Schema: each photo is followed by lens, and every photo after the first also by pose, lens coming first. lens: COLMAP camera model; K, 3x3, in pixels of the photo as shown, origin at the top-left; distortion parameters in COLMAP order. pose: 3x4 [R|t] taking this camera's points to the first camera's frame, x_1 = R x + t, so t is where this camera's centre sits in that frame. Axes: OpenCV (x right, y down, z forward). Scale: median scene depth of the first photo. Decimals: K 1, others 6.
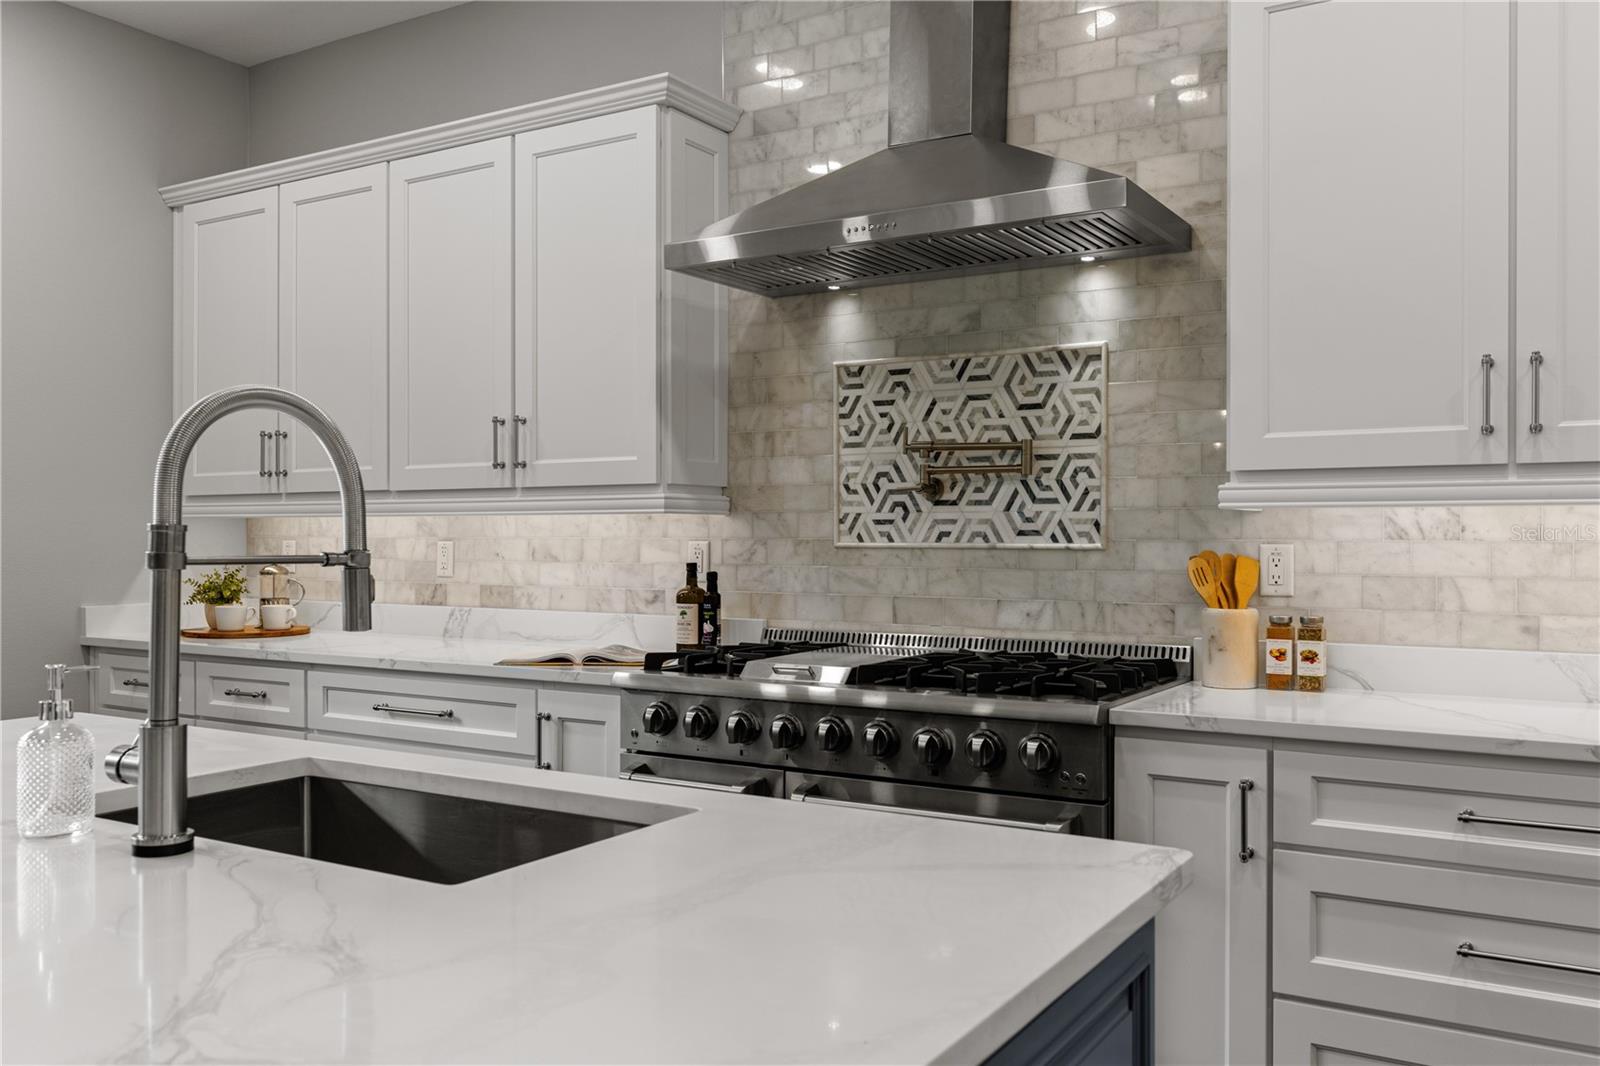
lens RADIAL K [[1329.7, 0, 795.0], [0, 1329.7, 538.1], [0, 0, 1]] dist [-0.004297, -0.001789]
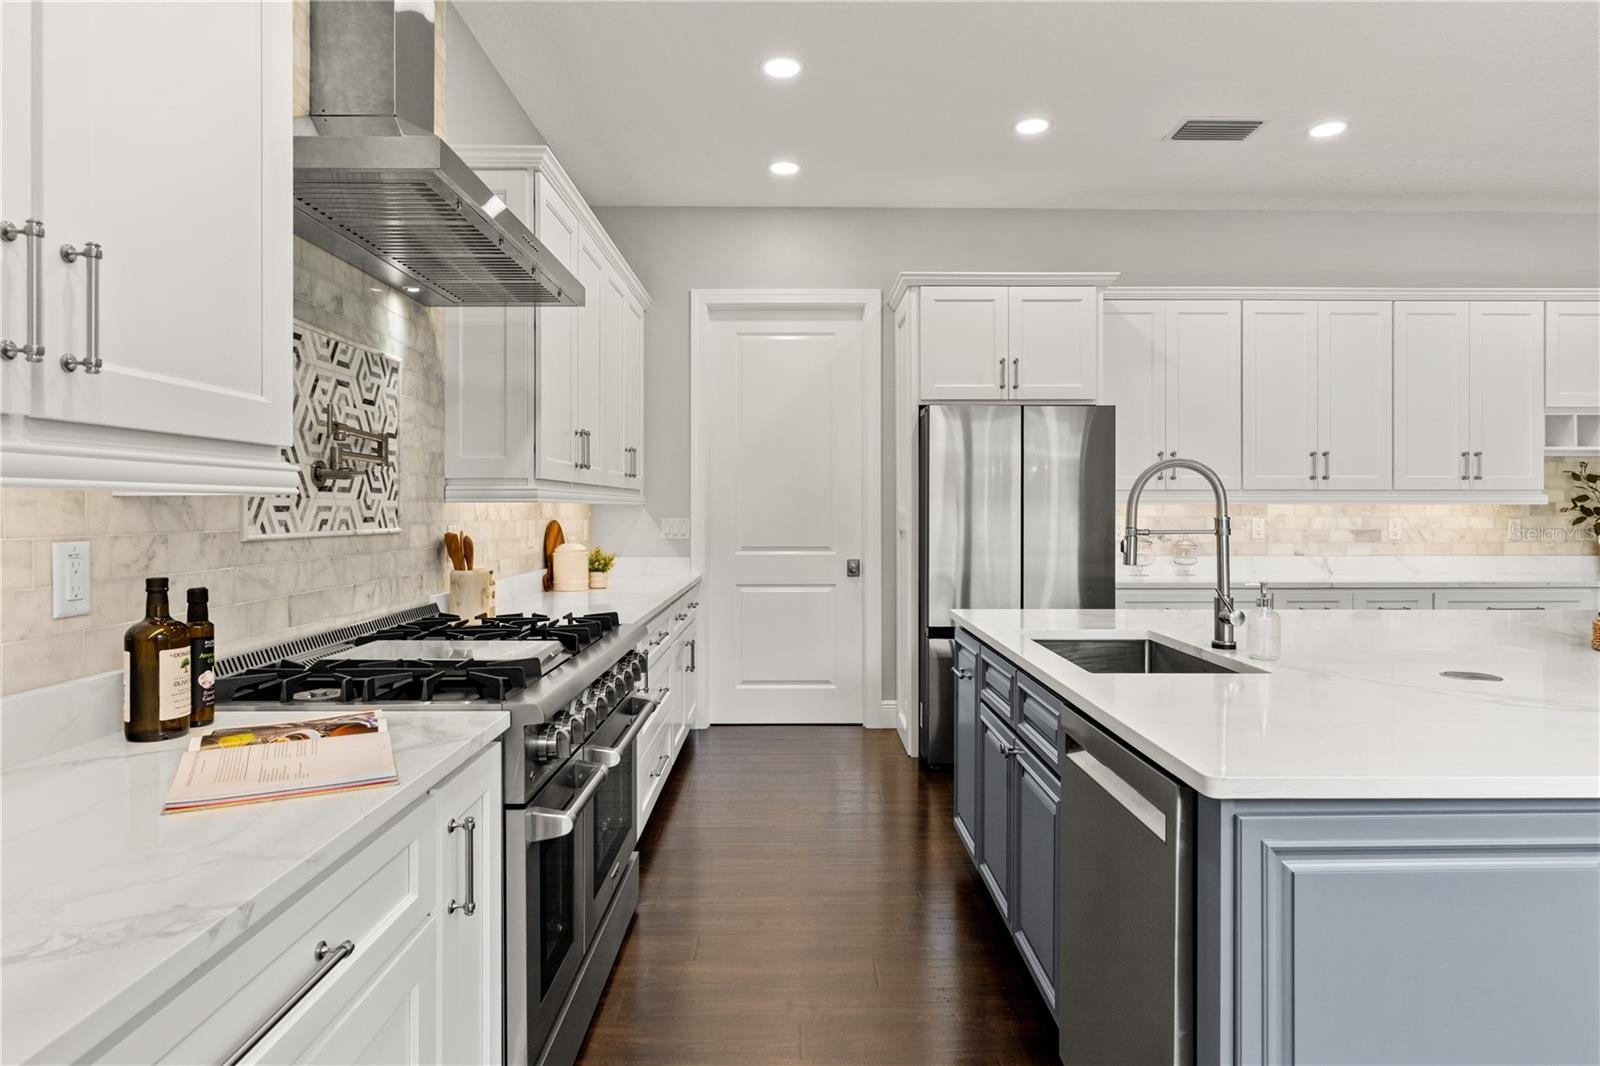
lens RADIAL K [[902.0, 0, 820.6], [0, 902.0, 502.7], [0, 0, 1]] dist [-0.002226, -0.000322]
pose [[-0.543764, 0.006399, 0.839214, -0.609221], [0.003644, 0.999980, -0.005264, -0.011936], [-0.839230, 0.000196, -0.543776, 1.048125]]
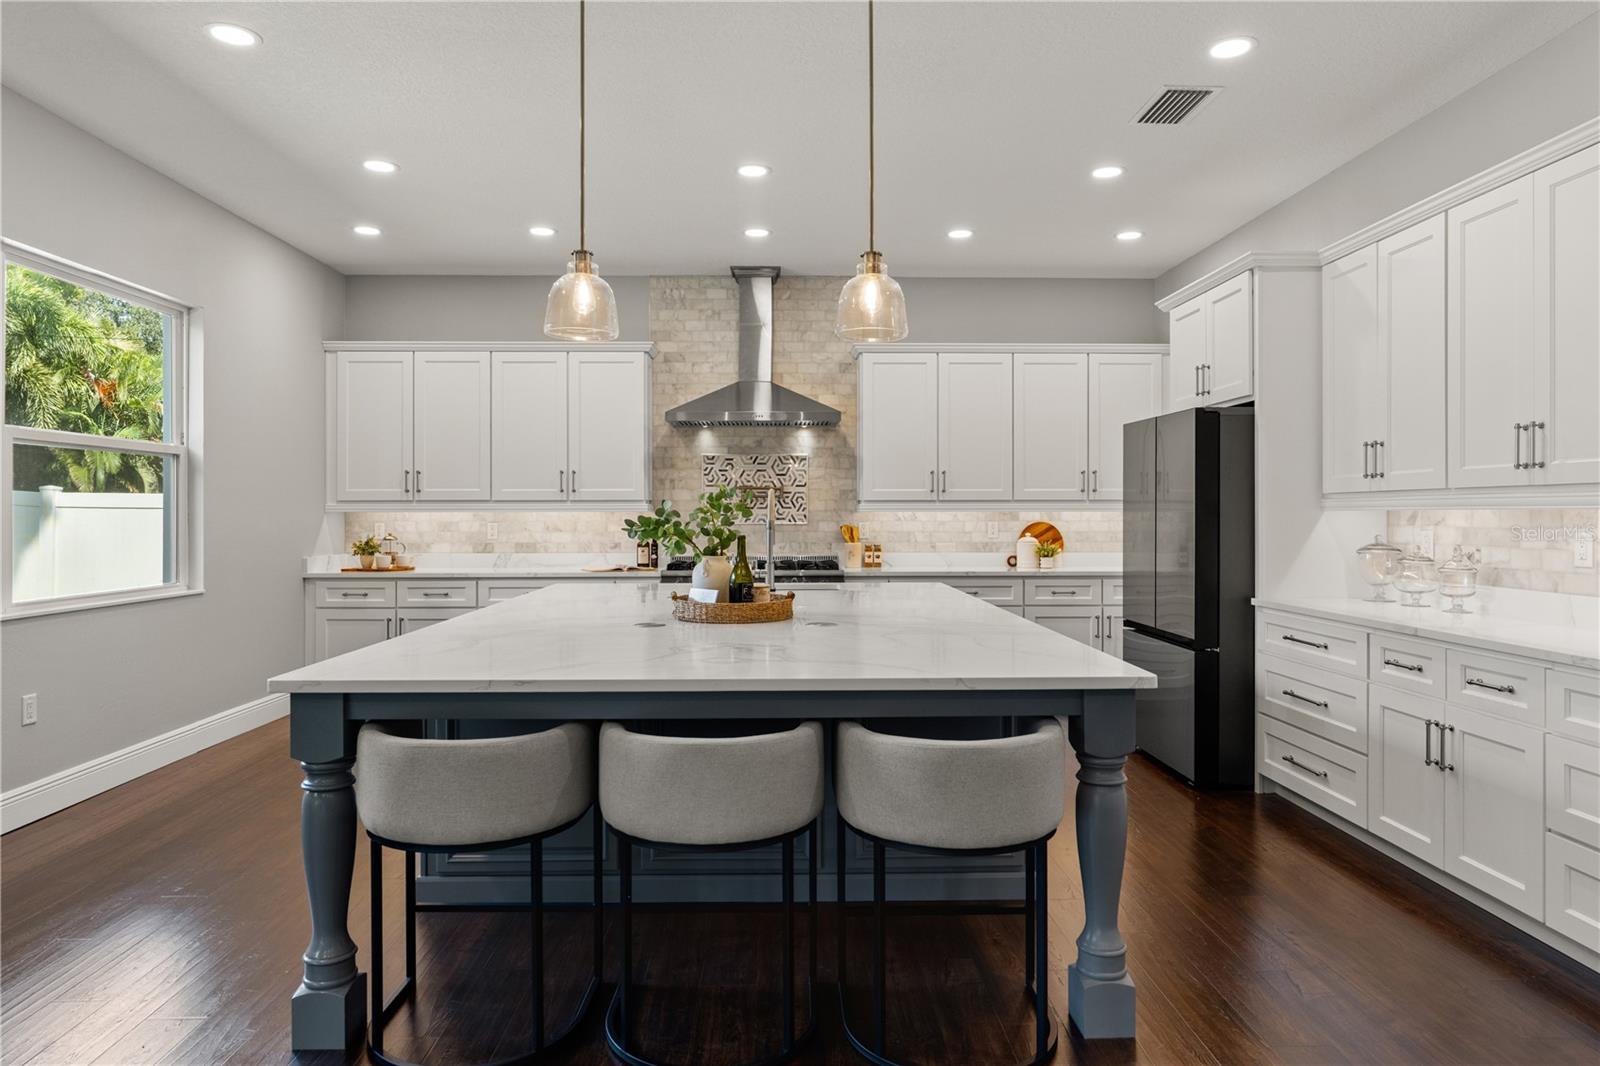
lens RADIAL K [[1046.9, 0, 798.8], [0, 1046.9, 521.7], [0, 0, 1]] dist [-0.004620, -0.002215]
pose [[0.838902, -0.005729, 0.544252, -0.980937], [0.002859, 0.999977, 0.006119, -0.011096], [-0.544275, -0.003577, 0.838899, -0.880103]]
